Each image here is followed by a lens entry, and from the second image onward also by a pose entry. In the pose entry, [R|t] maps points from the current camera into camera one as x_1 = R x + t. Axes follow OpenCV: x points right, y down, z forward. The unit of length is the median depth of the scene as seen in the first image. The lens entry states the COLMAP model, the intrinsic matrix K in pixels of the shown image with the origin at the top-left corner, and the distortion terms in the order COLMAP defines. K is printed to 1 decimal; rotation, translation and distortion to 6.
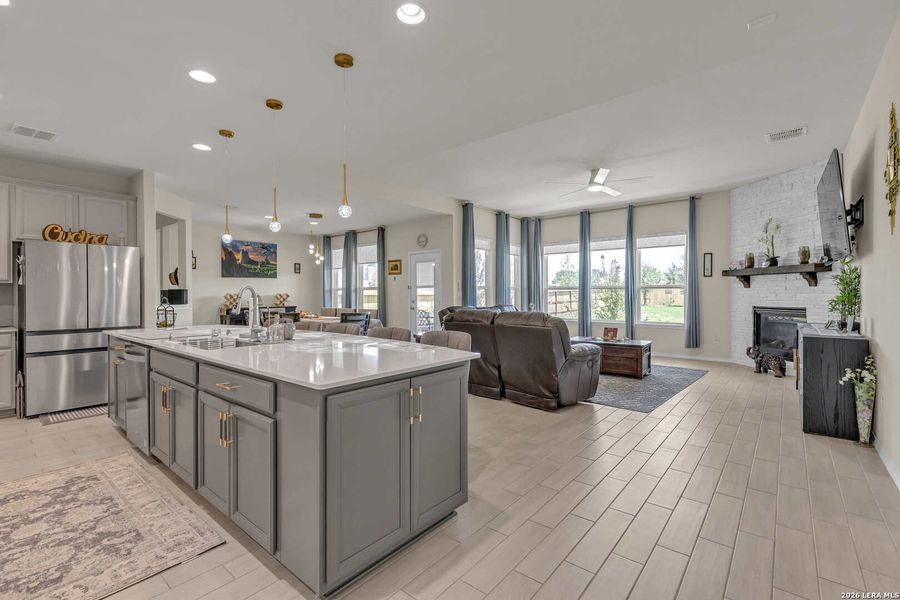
lens RADIAL K [[411.9, 0, 450.0], [0, 411.9, 293.2], [0, 0, 1]] dist [0.000433, -0.000135]
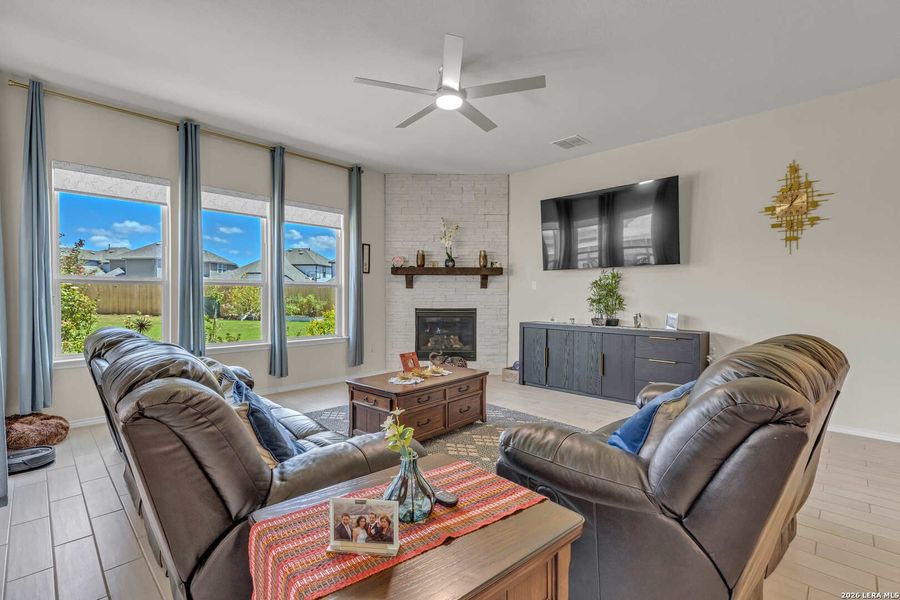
lens RADIAL K [[411.9, 0, 449.7], [0, 411.9, 297.7], [0, 0, 1]] dist [0.000433, -0.000135]
pose [[0.109054, 0.003374, 0.994030, -0.163841], [-0.005286, 0.999982, -0.002814, 0.009611], [-0.994022, -0.004948, 0.109070, 0.818648]]
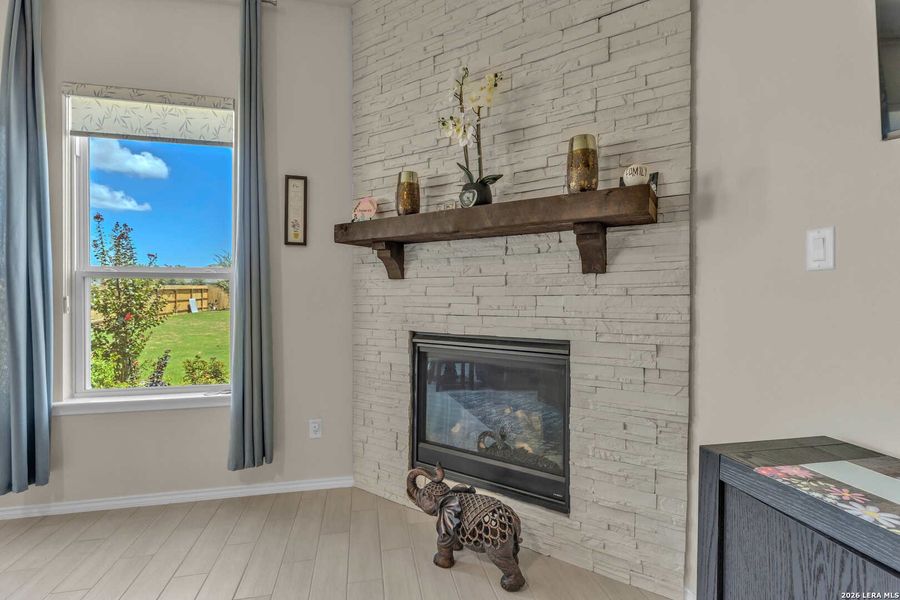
lens RADIAL K [[411.9, 0, 453.5], [0, 411.9, 297.9], [0, 0, 1]] dist [0.000433, -0.000135]
pose [[0.625041, -0.002460, 0.780588, 0.482361], [-0.003782, 0.999974, 0.006179, 0.000476], [-0.780583, -0.006815, 0.625015, 0.749038]]
